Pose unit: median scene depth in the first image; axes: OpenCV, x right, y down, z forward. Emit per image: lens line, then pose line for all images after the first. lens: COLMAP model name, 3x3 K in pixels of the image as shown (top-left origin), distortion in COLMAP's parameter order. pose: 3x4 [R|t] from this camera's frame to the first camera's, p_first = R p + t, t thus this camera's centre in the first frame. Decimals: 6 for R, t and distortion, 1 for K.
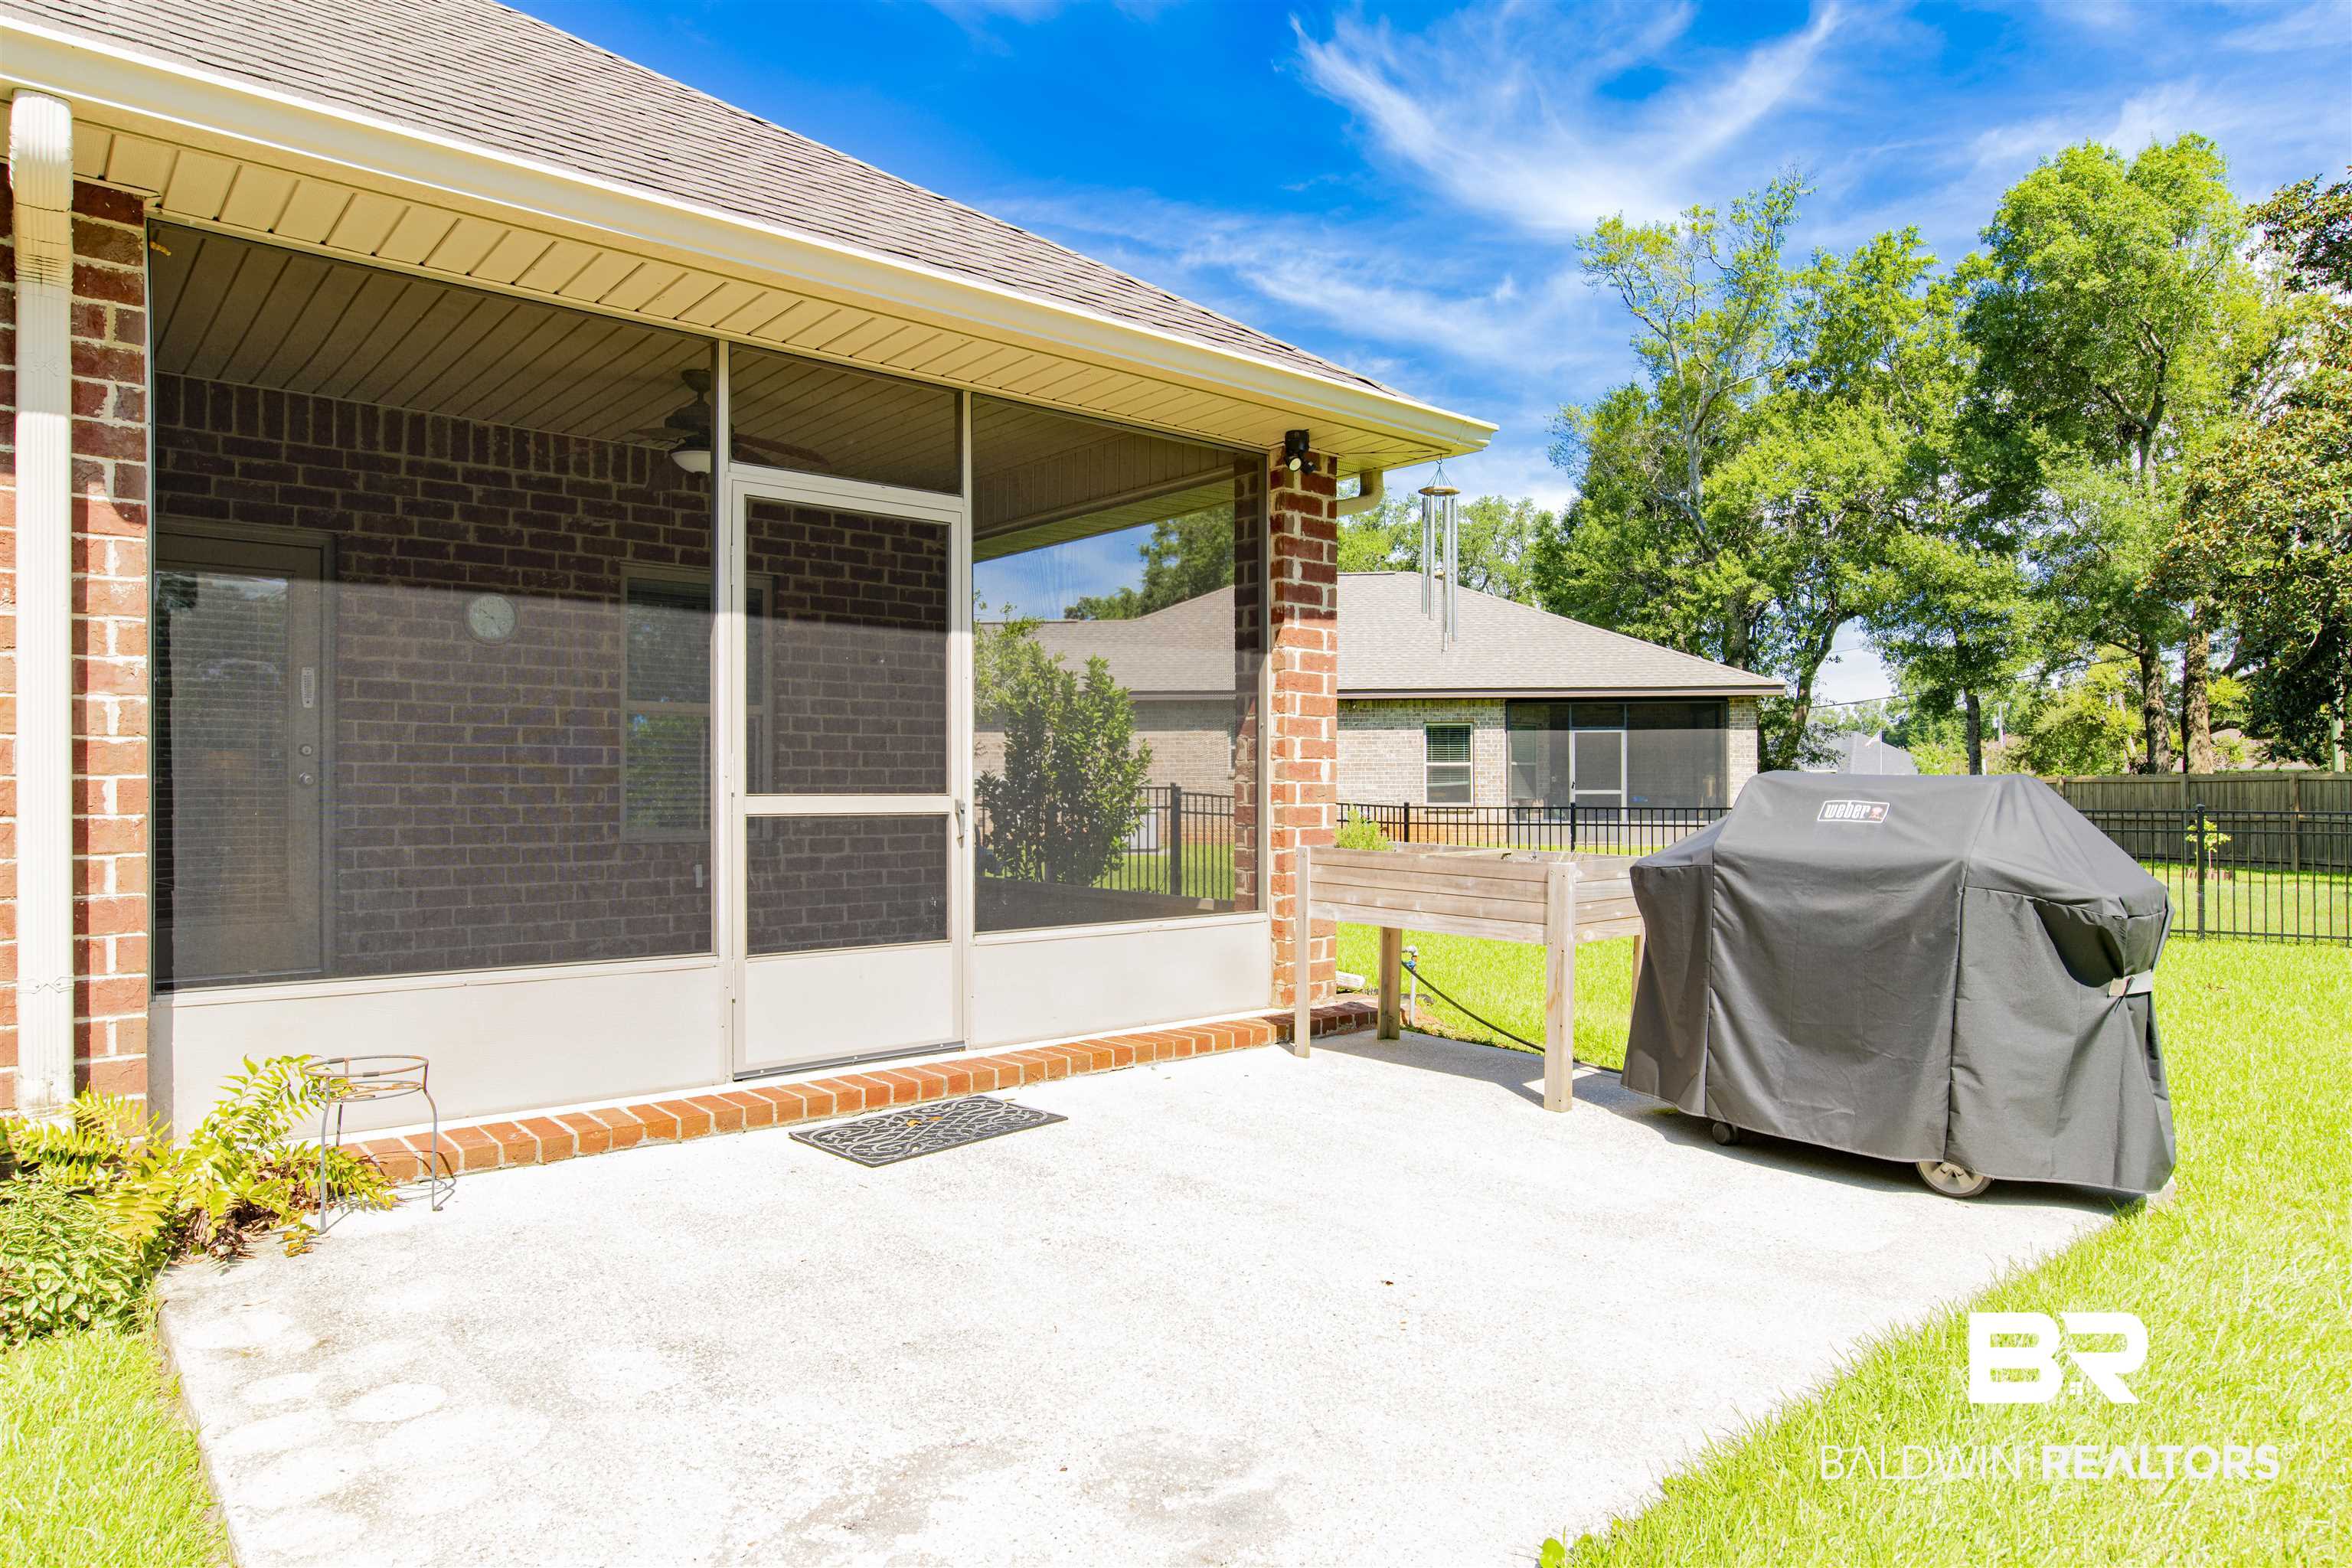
lens RADIAL K [[1417.5, 0, 1176.2], [0, 1417.5, 790.4], [0, 0, 1]] dist [0.000167, 0.000010]
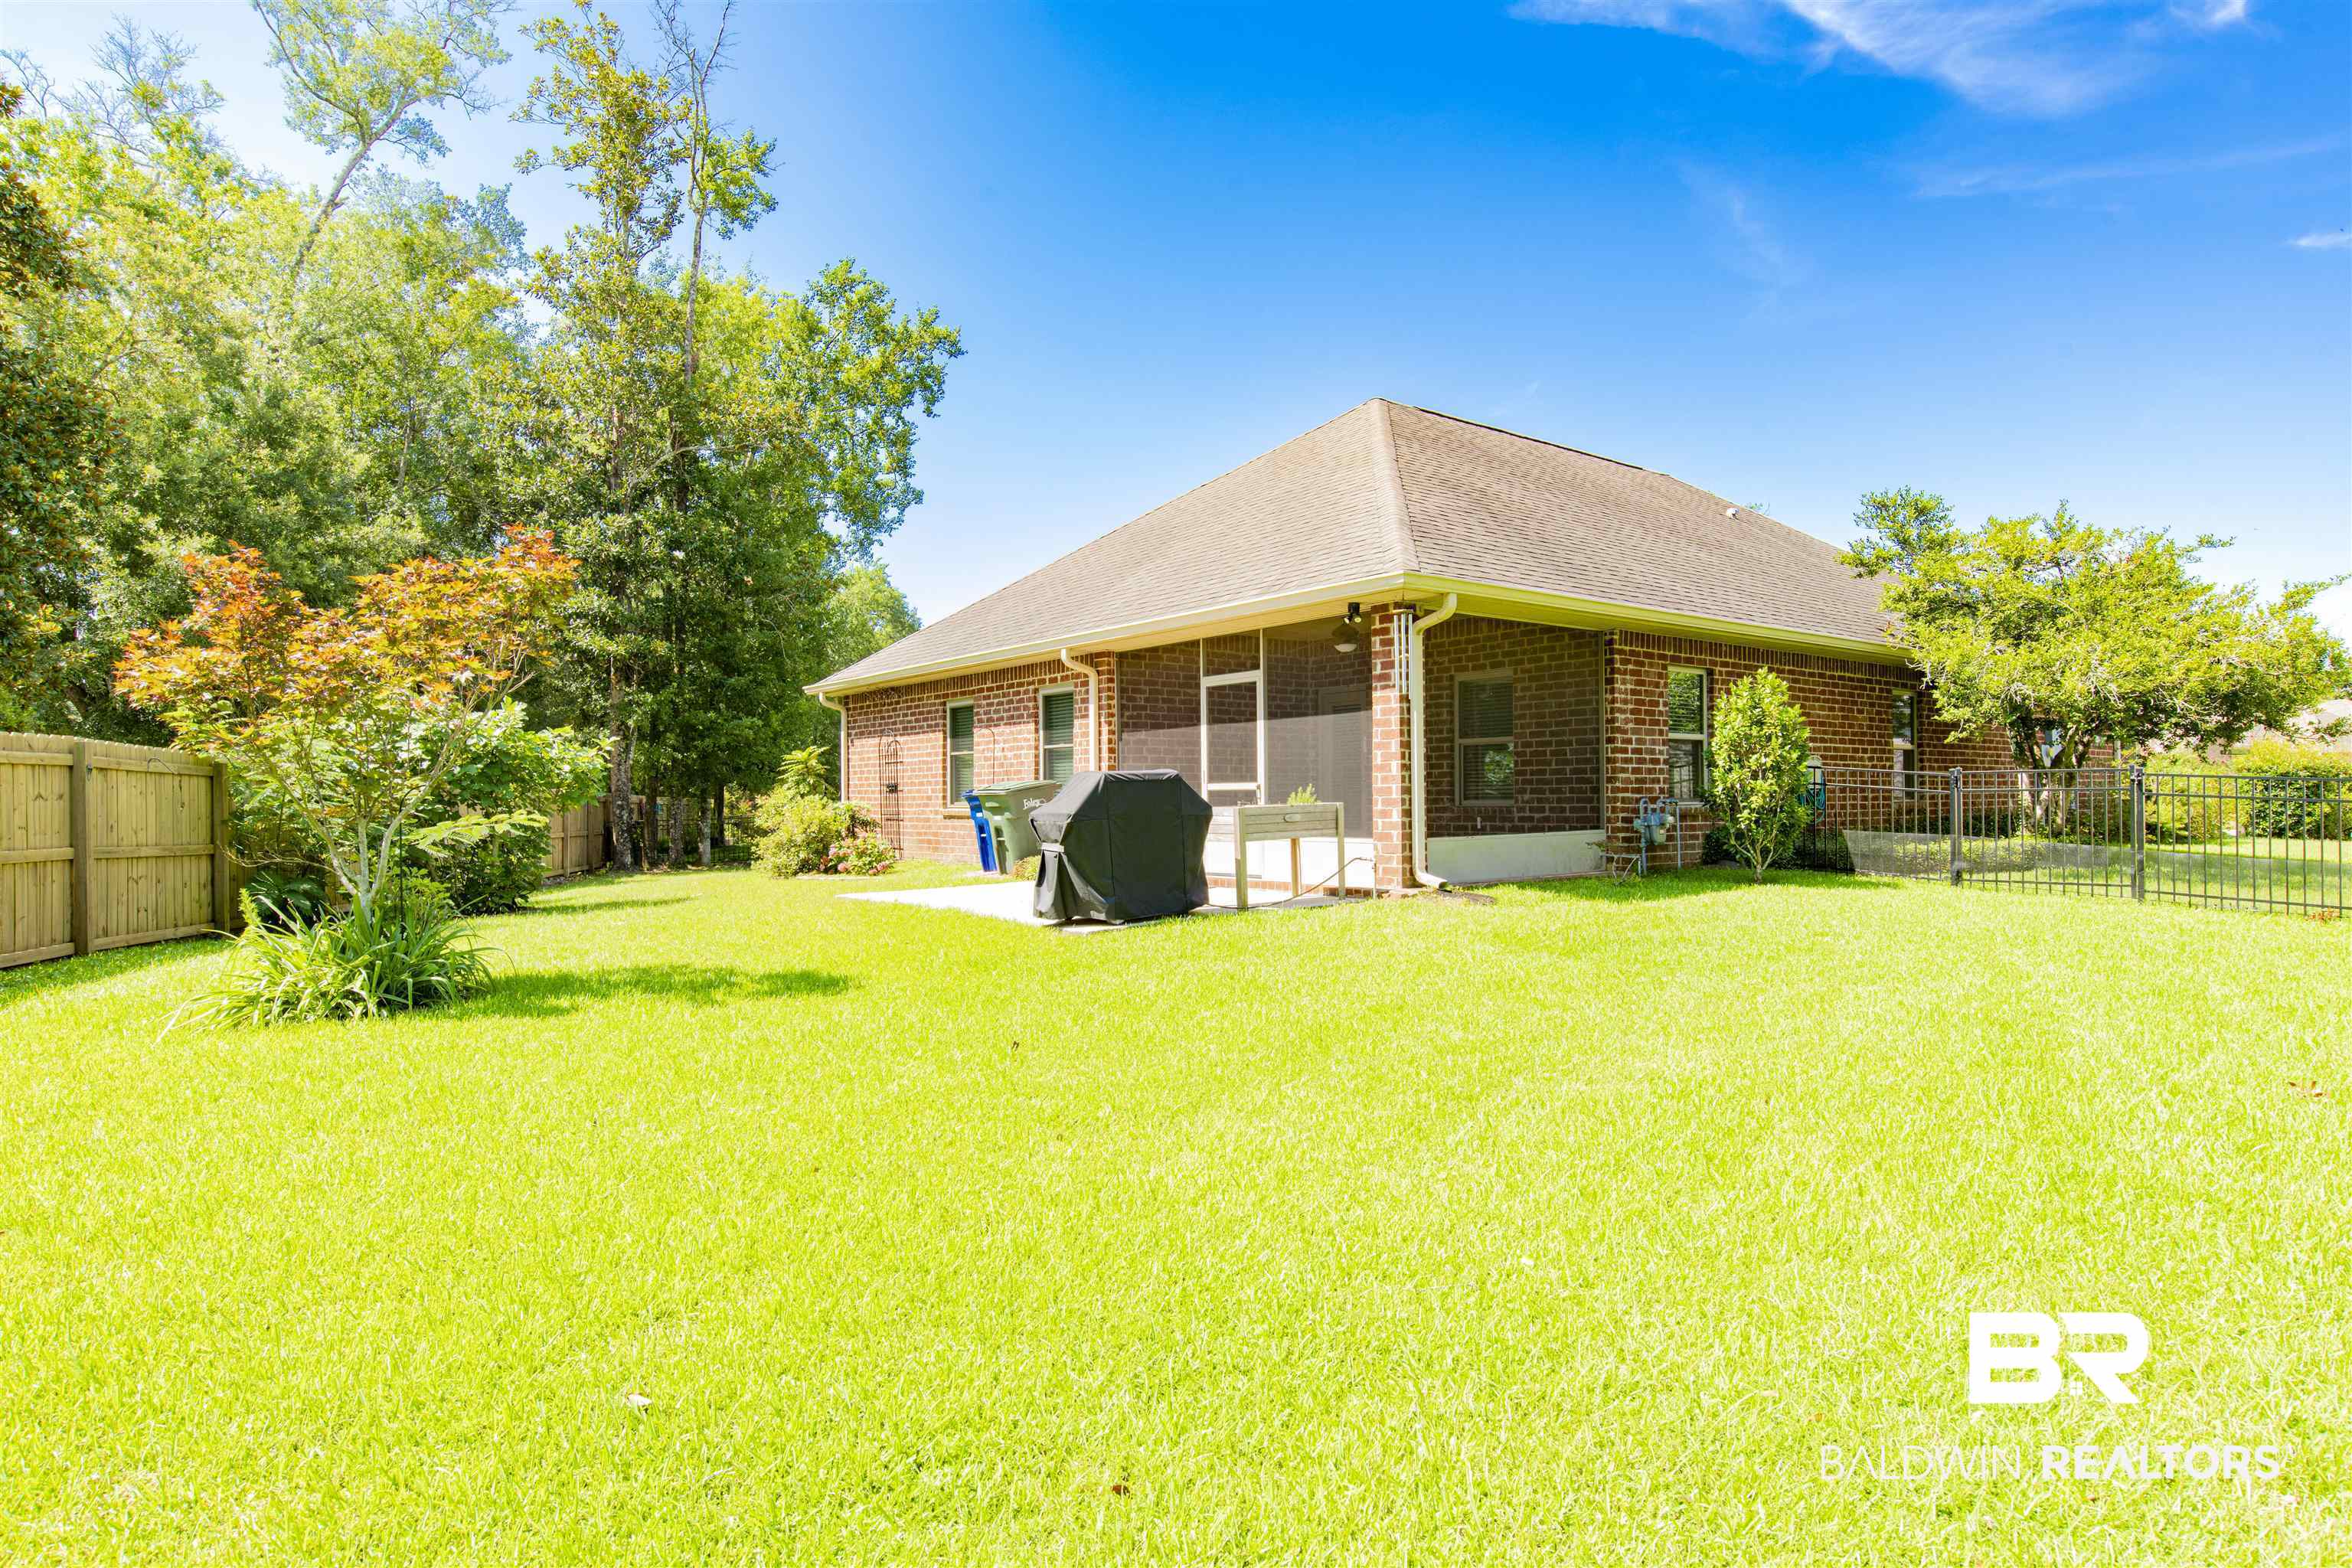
lens RADIAL K [[1270.5, 0, 1176.3], [0, 1270.5, 788.6], [0, 0, 1]] dist [0.000242, 0.000003]
pose [[-0.055215, -0.004763, -0.998463, 2.003785], [0.006548, 0.999965, -0.005133, 0.023891], [0.998453, -0.006821, -0.055182, 0.877242]]
